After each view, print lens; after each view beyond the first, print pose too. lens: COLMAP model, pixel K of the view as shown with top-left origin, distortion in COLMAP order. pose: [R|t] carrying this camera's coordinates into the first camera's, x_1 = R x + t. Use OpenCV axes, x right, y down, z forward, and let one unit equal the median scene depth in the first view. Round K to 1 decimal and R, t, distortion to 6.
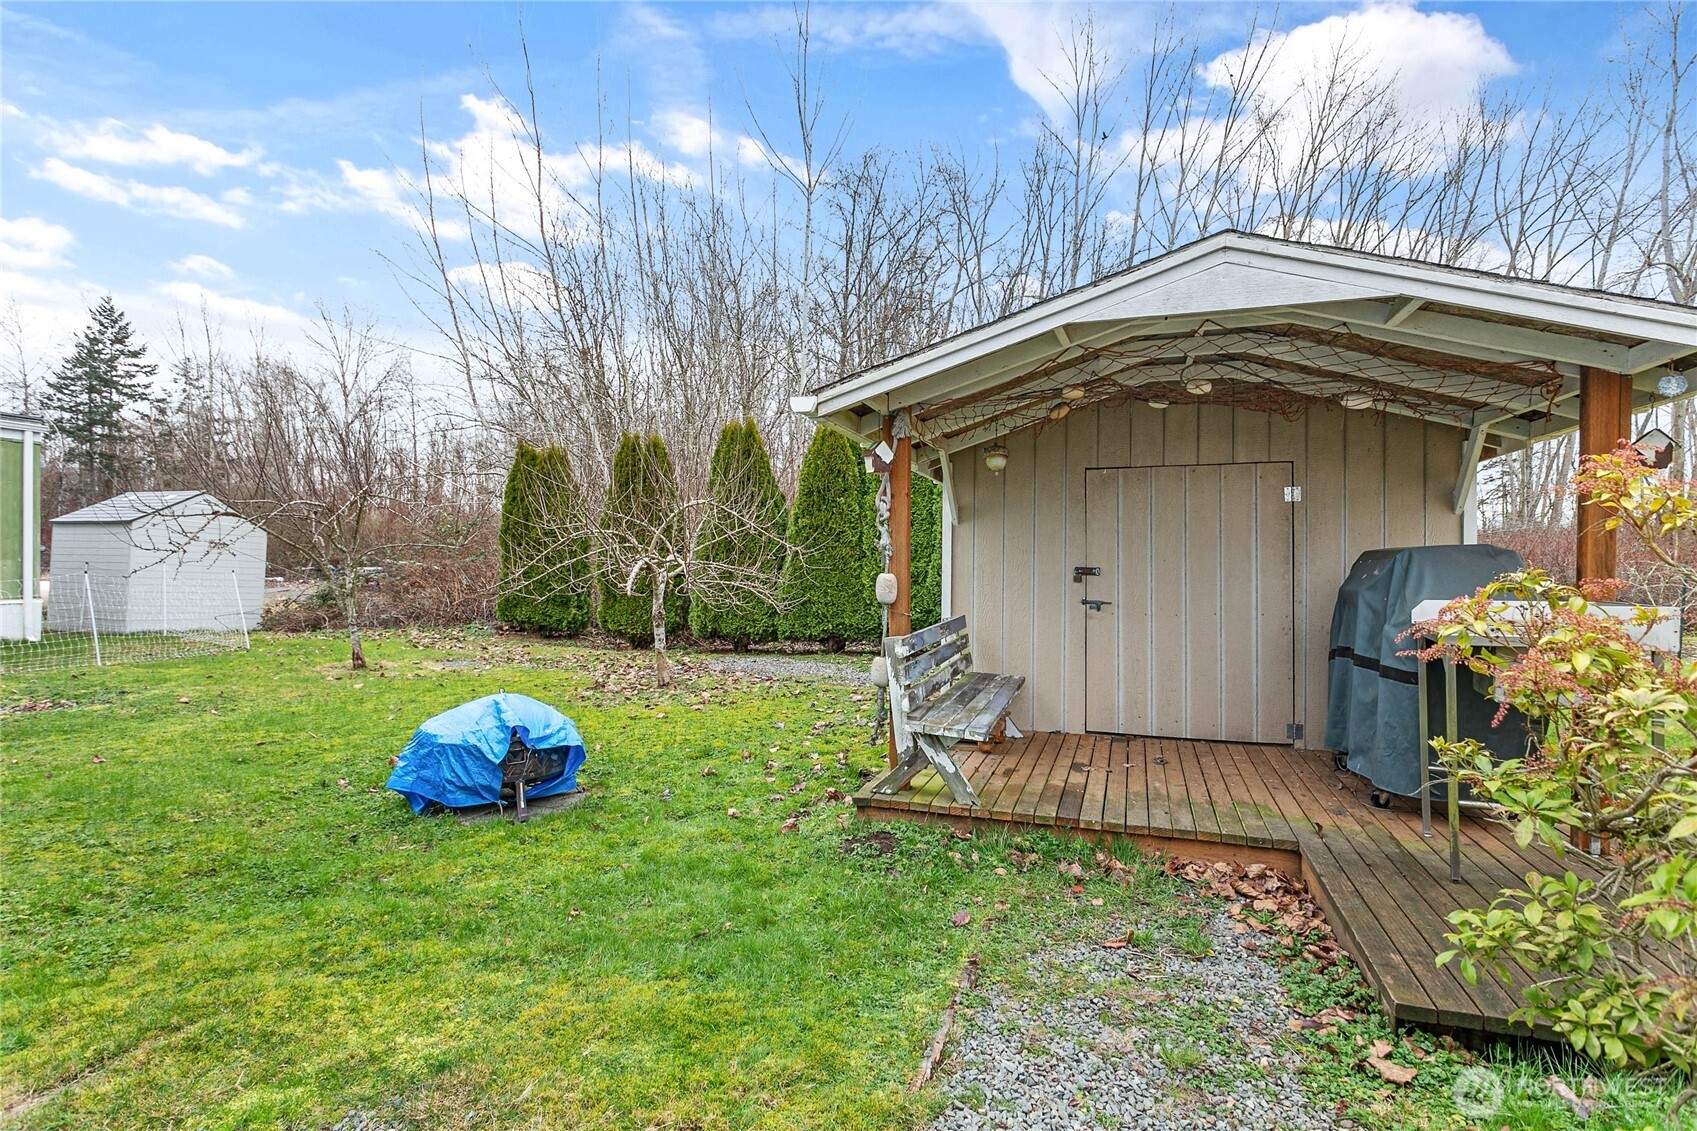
lens RADIAL K [[811.0, 0, 834.3], [0, 811.0, 552.0], [0, 0, 1]] dist [0.000928, 0.000952]
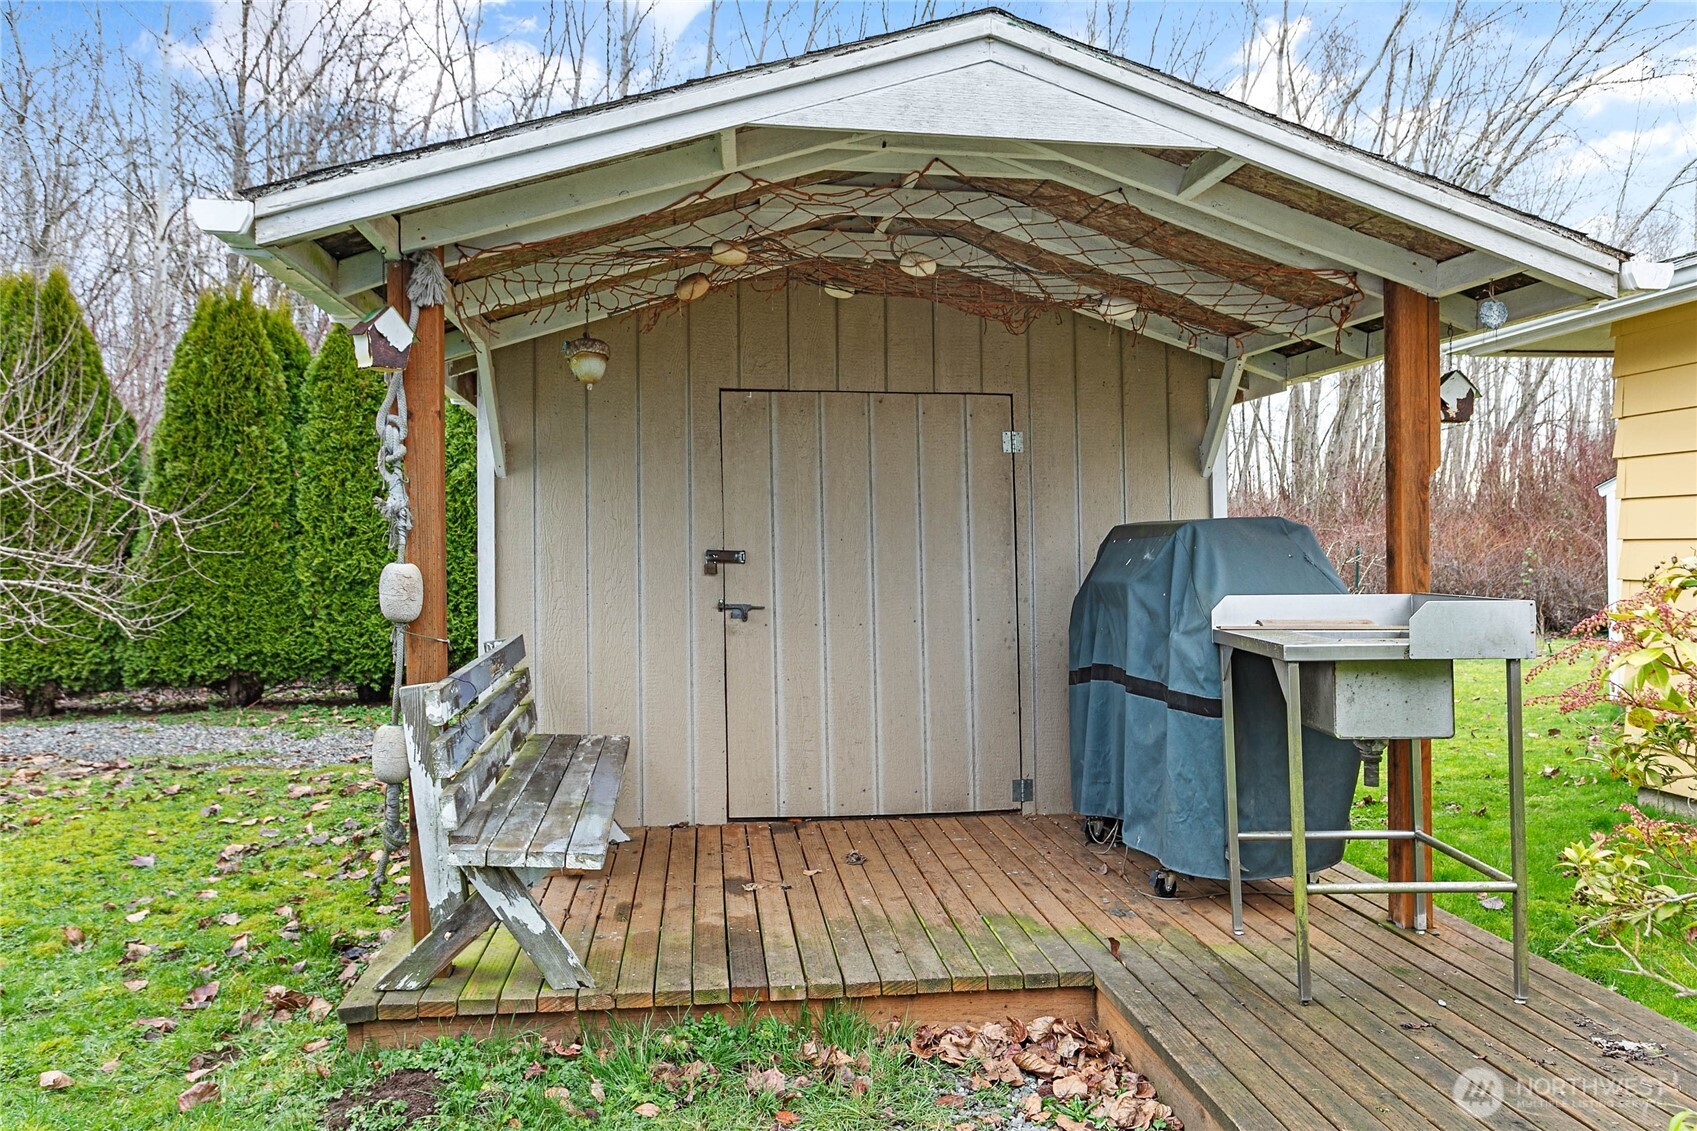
lens RADIAL K [[1245.7, 0, 851.2], [0, 1245.7, 549.1], [0, 0, 1]] dist [-0.001220, 0.005708]
pose [[0.891280, -0.002414, 0.453448, -0.040236], [-0.005715, 0.999847, 0.016556, 0.002541], [-0.453418, -0.017347, 0.891129, 0.158993]]
